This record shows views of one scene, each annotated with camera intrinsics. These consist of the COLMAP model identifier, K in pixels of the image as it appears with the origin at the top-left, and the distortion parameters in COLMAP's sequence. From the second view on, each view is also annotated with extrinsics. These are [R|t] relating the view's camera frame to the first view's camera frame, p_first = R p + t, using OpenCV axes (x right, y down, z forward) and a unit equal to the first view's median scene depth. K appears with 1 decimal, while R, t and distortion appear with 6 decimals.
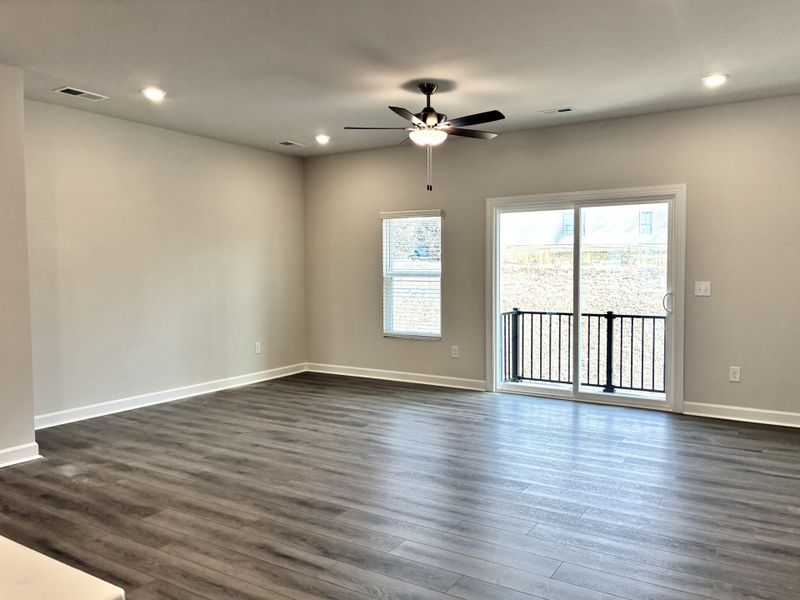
lens RADIAL K [[615.0, 0, 402.6], [0, 615.0, 296.4], [0, 0, 1]] dist [0.053789, -0.063360]
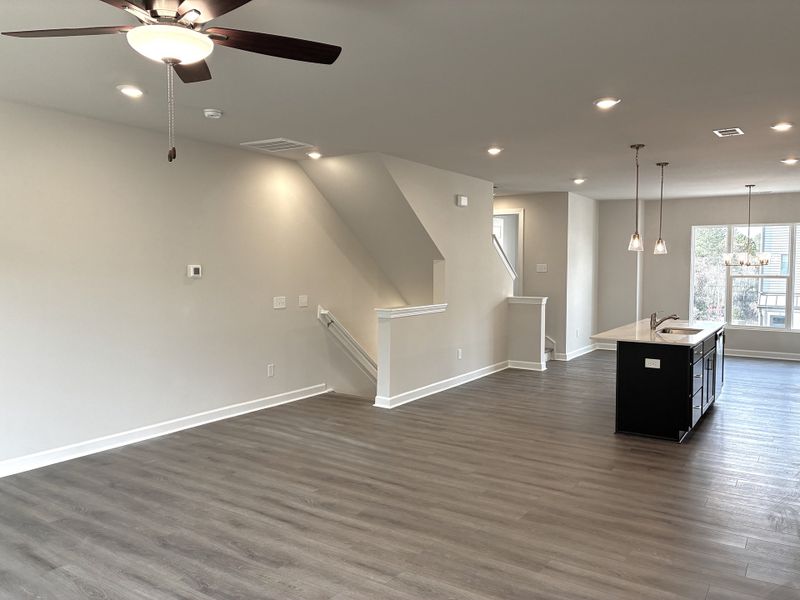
lens RADIAL K [[615.0, 0, 402.6], [0, 615.0, 296.4], [0, 0, 1]] dist [0.053789, -0.063360]
pose [[-0.999704, 0.001133, 0.024288, -0.197034], [0.003705, 0.994344, 0.106139, -0.158824], [-0.024031, 0.106198, -0.994055, 1.995485]]
